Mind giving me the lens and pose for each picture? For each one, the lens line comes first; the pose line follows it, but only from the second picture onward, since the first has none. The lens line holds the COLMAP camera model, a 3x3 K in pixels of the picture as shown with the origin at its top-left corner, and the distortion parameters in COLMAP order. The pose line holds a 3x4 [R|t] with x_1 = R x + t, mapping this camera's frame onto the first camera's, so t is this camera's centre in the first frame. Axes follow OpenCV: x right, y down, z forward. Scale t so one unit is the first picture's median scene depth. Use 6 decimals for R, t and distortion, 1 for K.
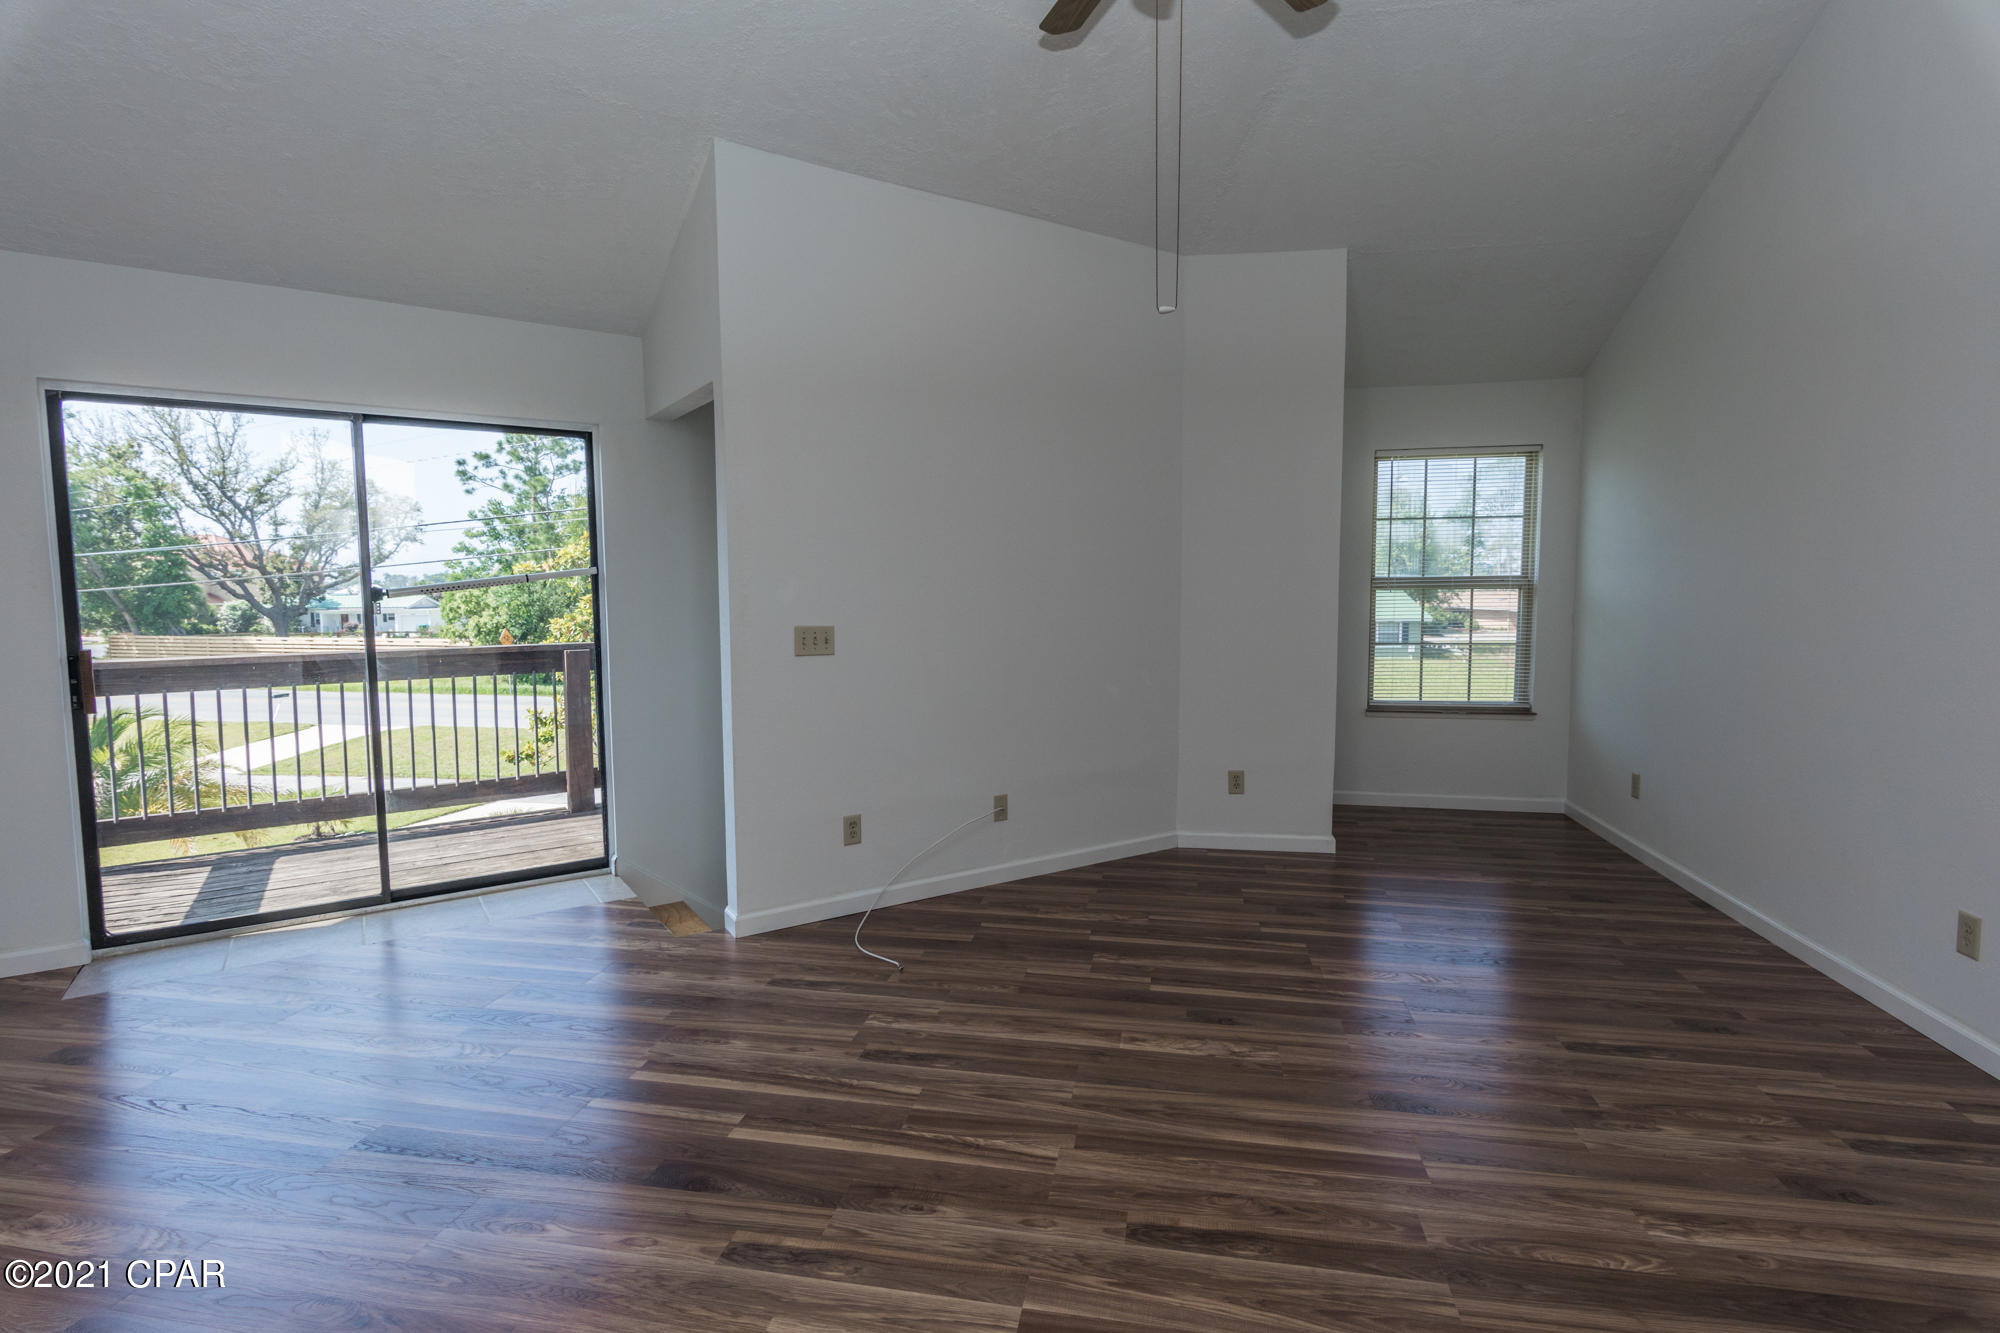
lens RADIAL K [[940.1, 0, 1019.2], [0, 940.1, 671.9], [0, 0, 1]] dist [-0.001159, 0.000543]
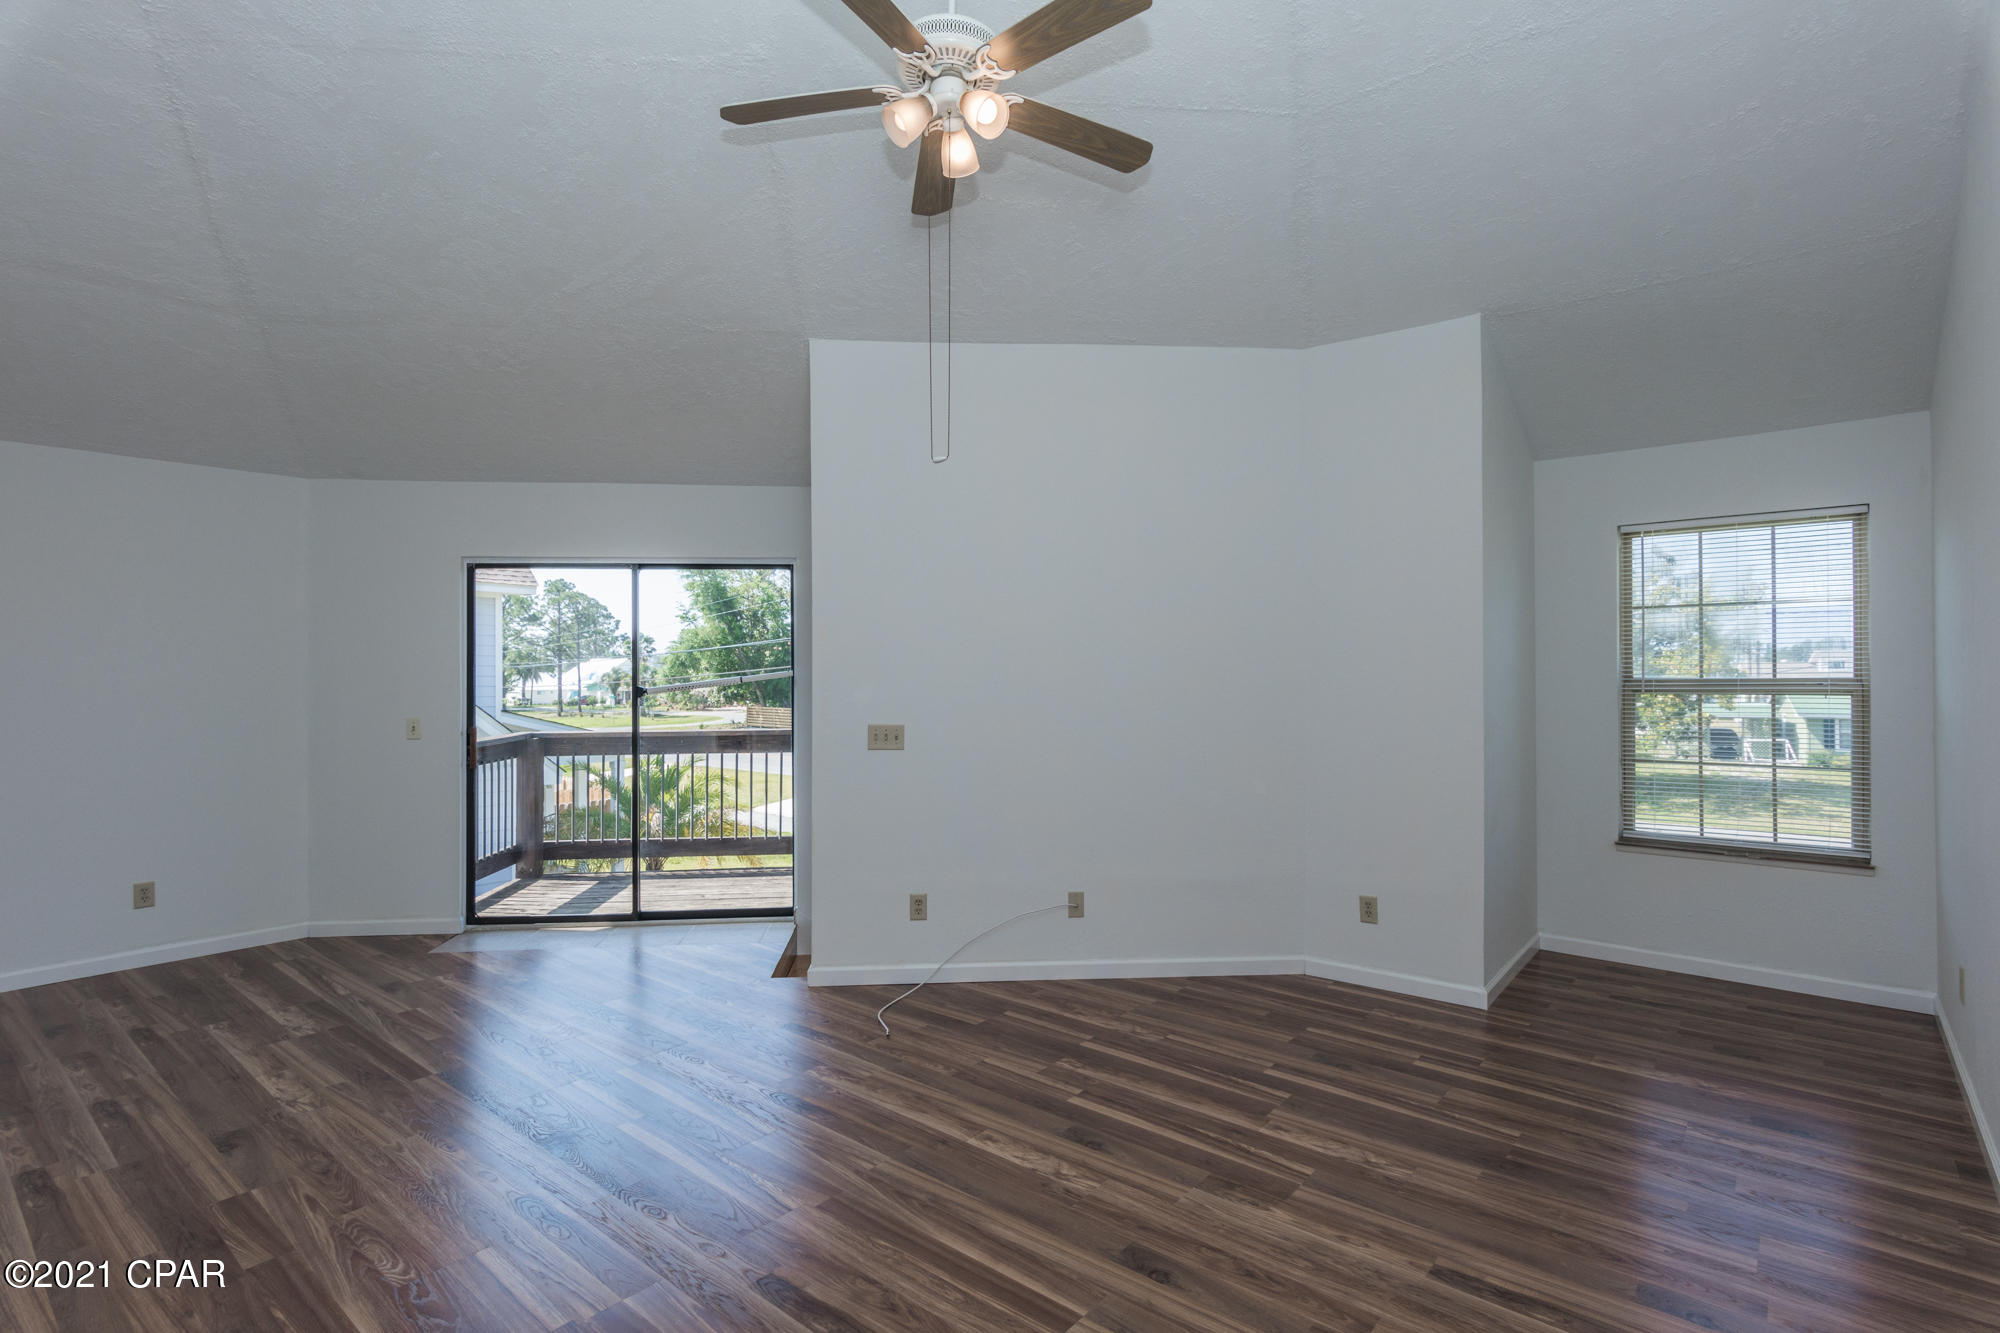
lens RADIAL K [[953.3, 0, 1025.4], [0, 953.3, 668.7], [0, 0, 1]] dist [0.000244, 0.000635]
pose [[0.877790, 0.001447, -0.479044, 0.482487], [-0.045371, 0.995751, -0.080129, -0.029504], [0.476893, 0.092071, 0.874126, 0.041536]]
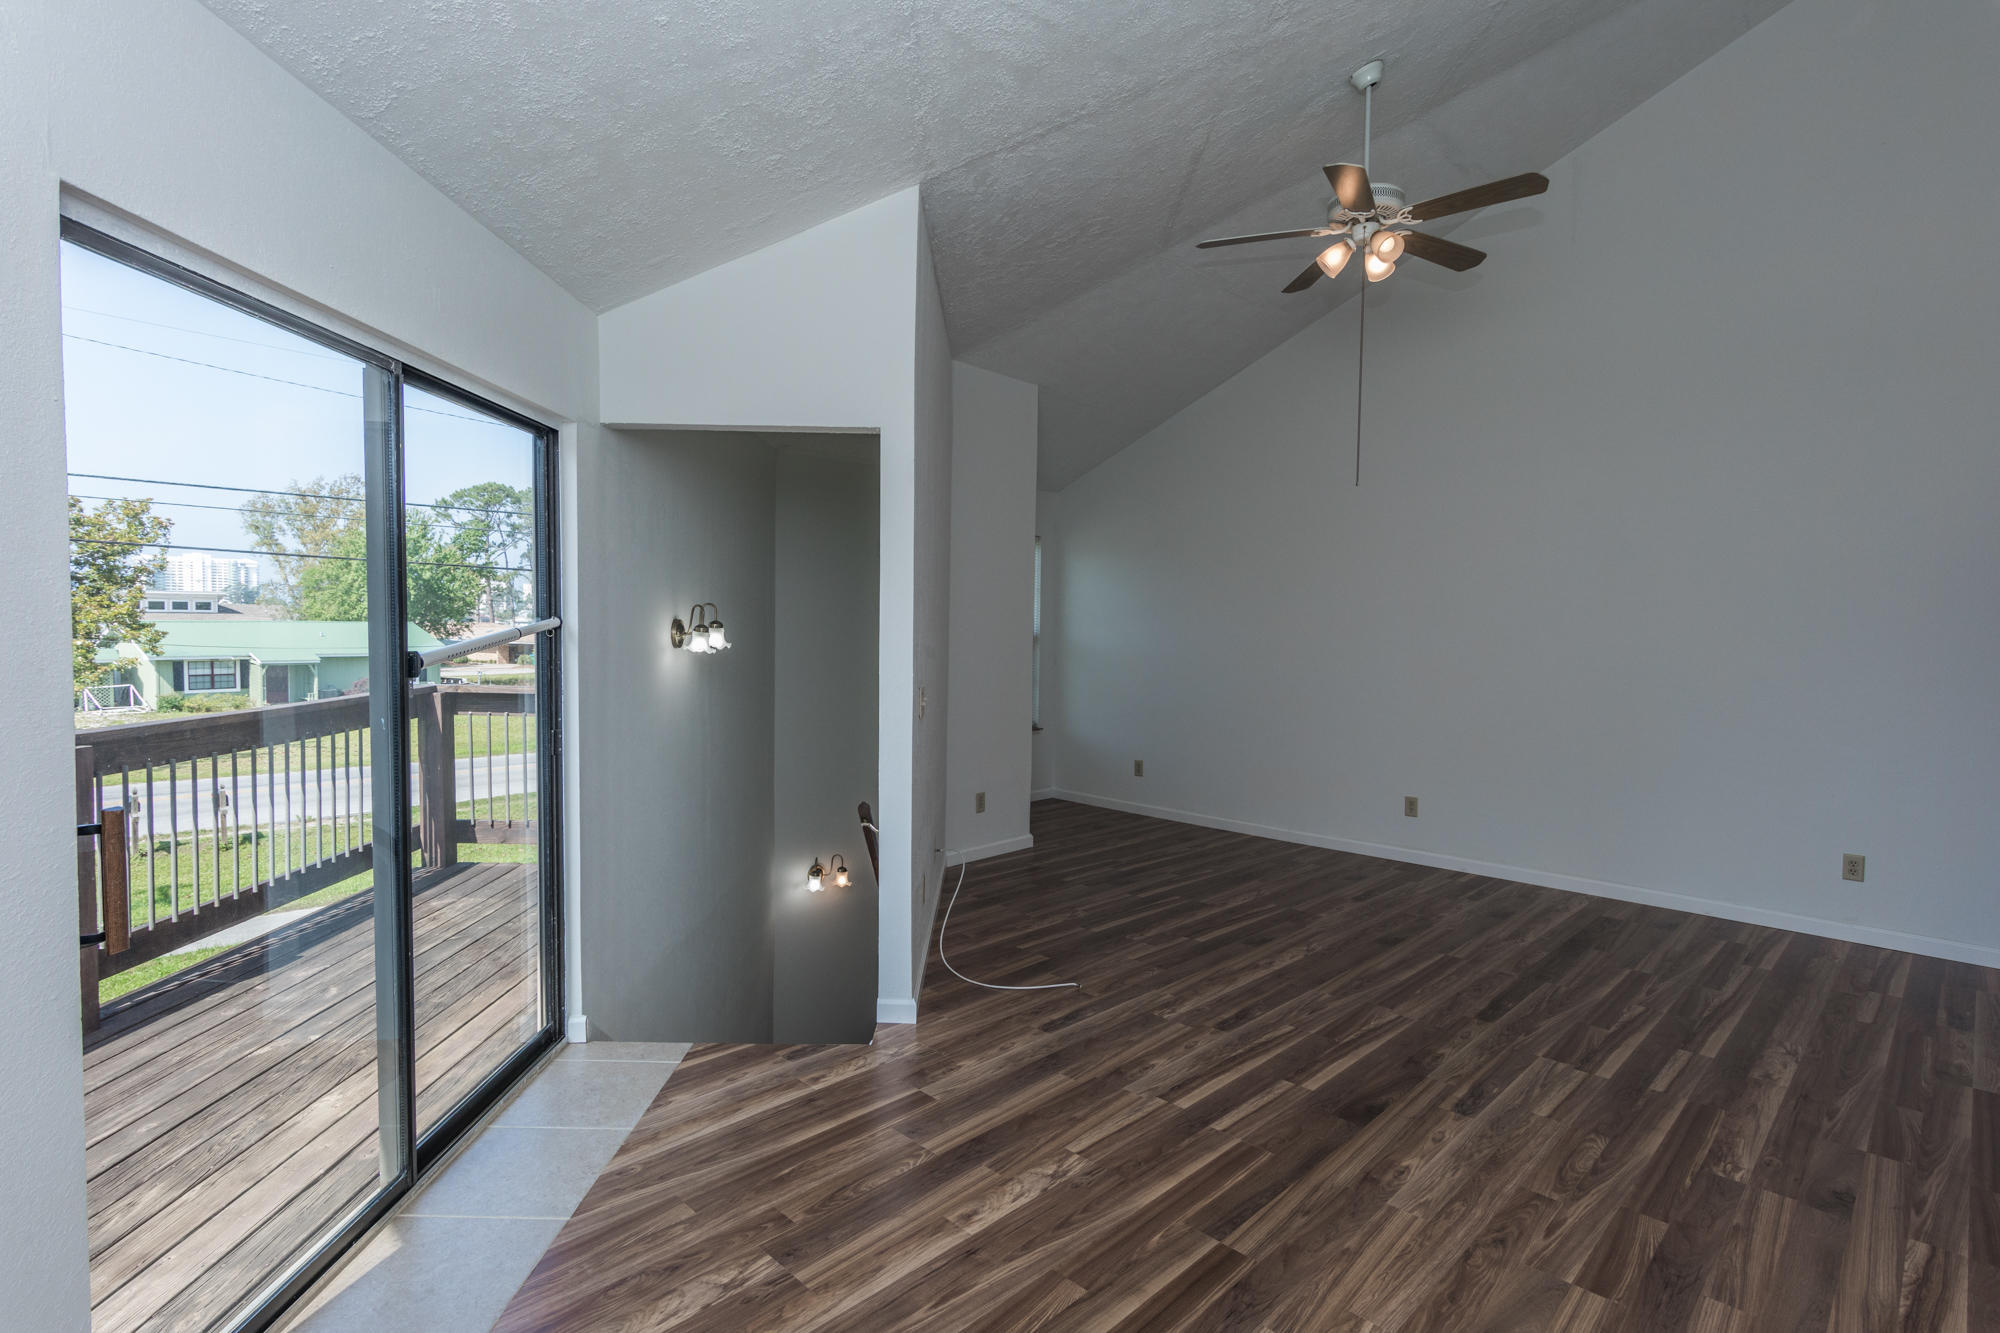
lens RADIAL K [[966.5, 0, 1000.0], [0, 966.5, 666.5], [0, 0, 1]] dist [0.001596, 0.000086]
pose [[0.575305, -0.025056, 0.817555, -0.961982], [0.057710, 0.998283, -0.010016, -0.052316], [-0.815900, 0.052943, 0.575763, 0.337502]]
